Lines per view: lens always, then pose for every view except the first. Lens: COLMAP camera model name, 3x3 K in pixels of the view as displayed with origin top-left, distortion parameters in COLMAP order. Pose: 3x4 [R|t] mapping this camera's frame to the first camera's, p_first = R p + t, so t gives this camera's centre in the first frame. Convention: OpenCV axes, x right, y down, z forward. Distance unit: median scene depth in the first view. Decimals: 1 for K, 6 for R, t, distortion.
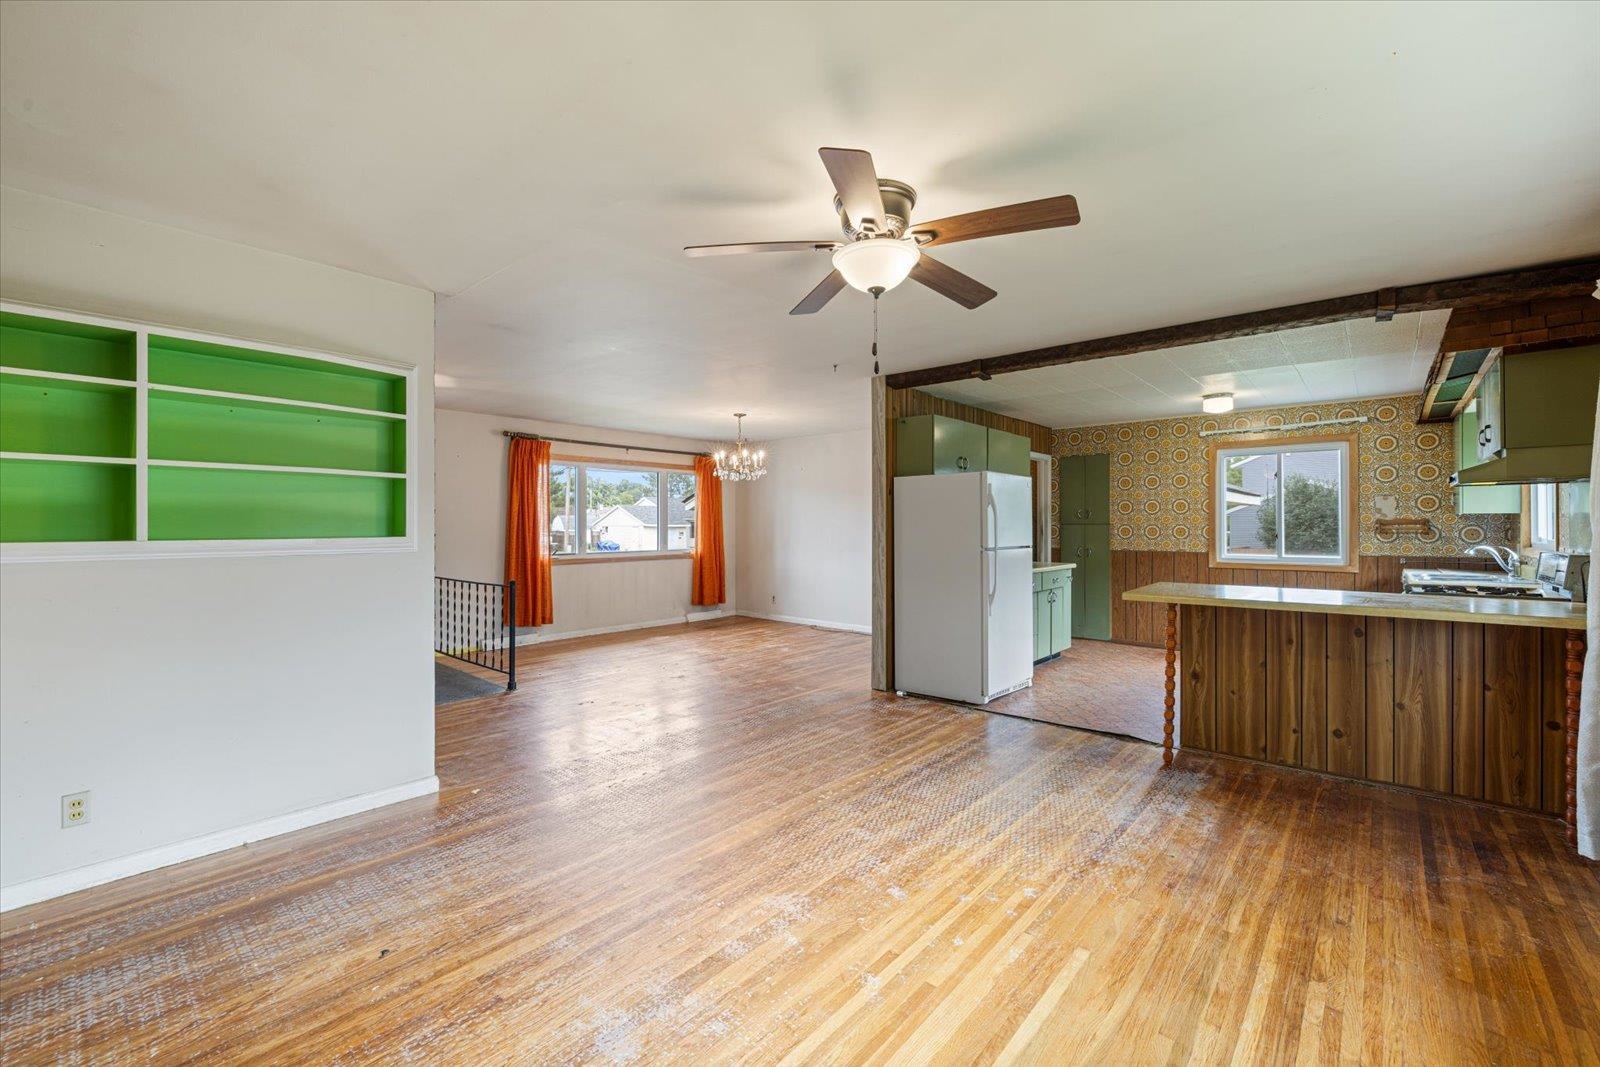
lens RADIAL K [[666.9, 0, 788.6], [0, 666.9, 523.1], [0, 0, 1]] dist [-0.002176, -0.000133]
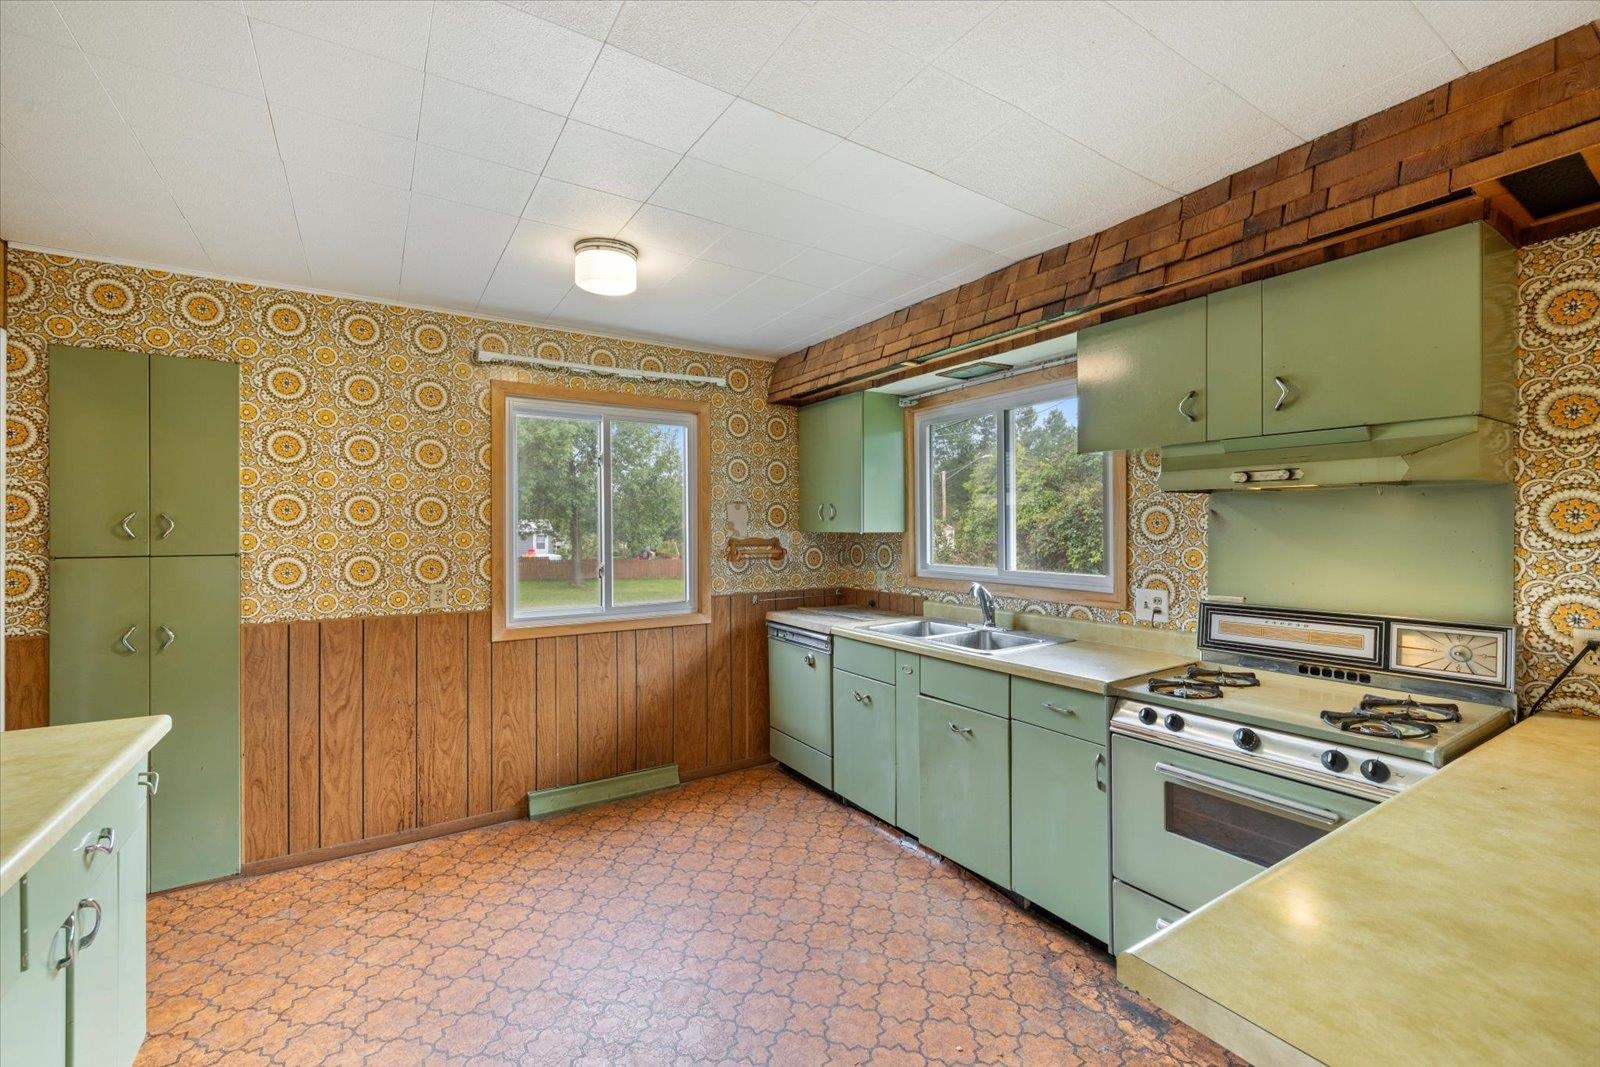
lens RADIAL K [[666.9, 0, 792.1], [0, 666.9, 528.2], [0, 0, 1]] dist [-0.002176, -0.000133]
pose [[0.278087, 0.000382, 0.960556, 0.274729], [-0.000575, 1.000000, -0.000231, -0.016606], [-0.960556, -0.000488, 0.278087, 0.773647]]
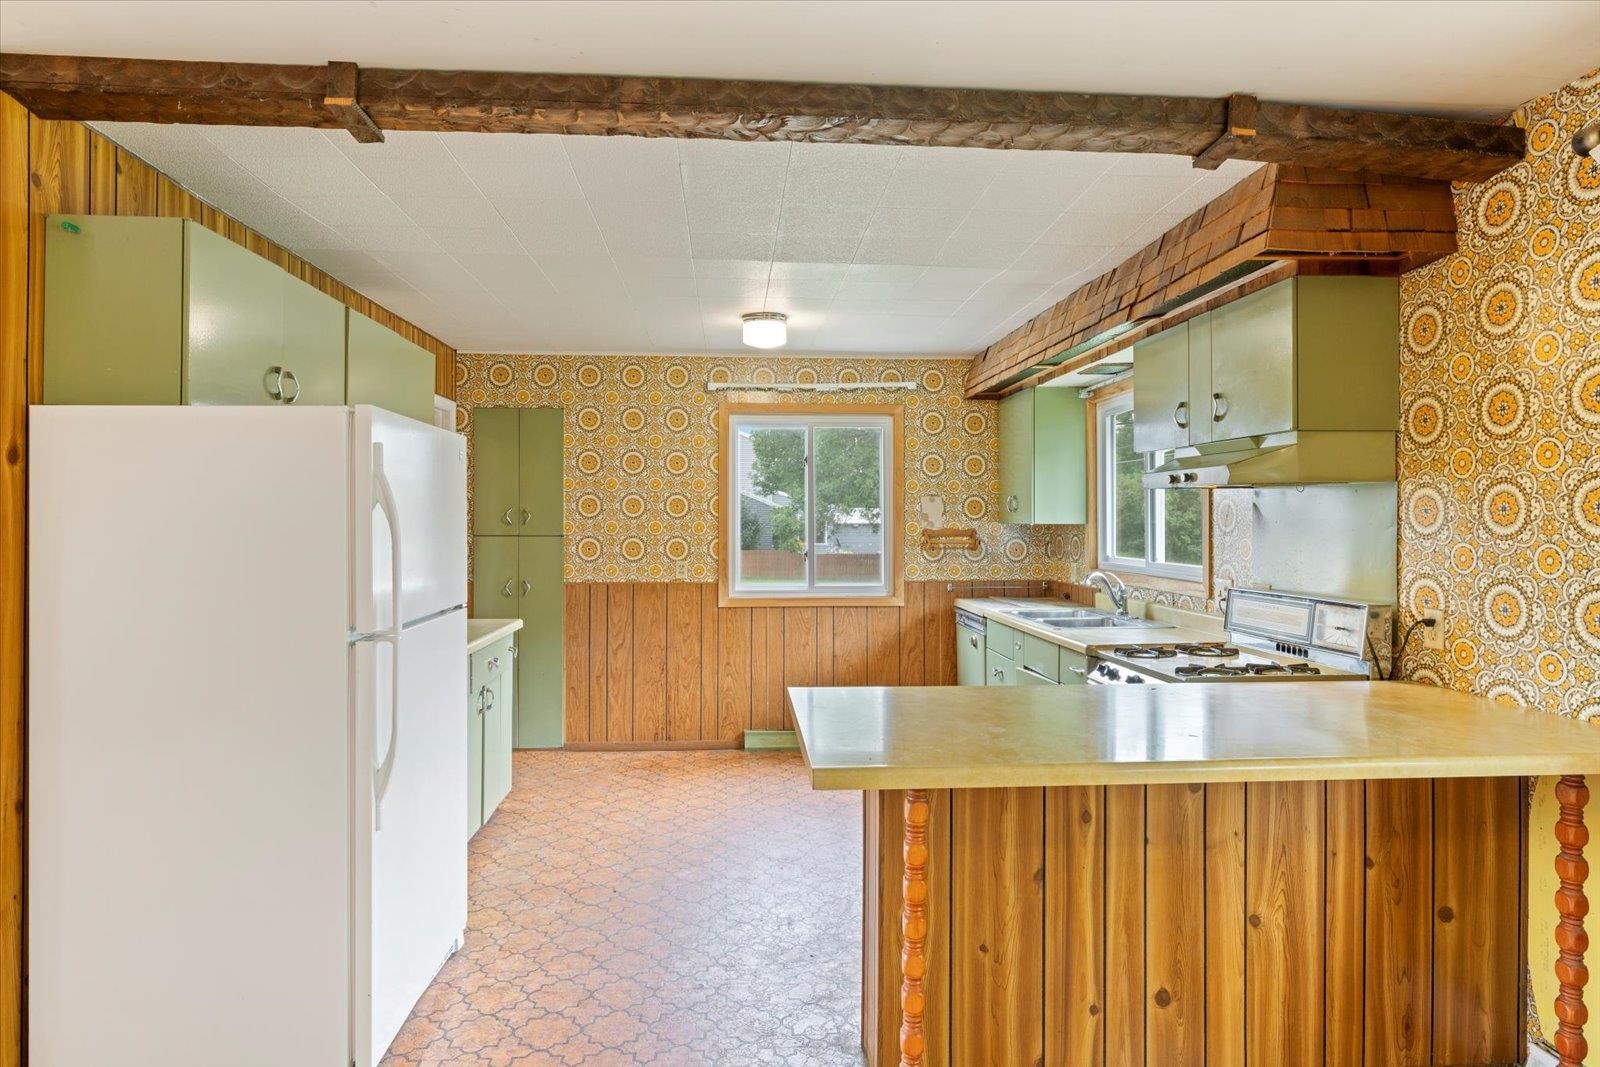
lens RADIAL K [[921.4, 0, 793.1], [0, 921.4, 514.4], [0, 0, 1]] dist [0.002231, 0.000560]
pose [[0.701659, 0.004832, 0.712496, 0.092831], [-0.003524, 0.999988, -0.003311, -0.018085], [-0.712504, -0.000187, 0.701668, 0.421682]]
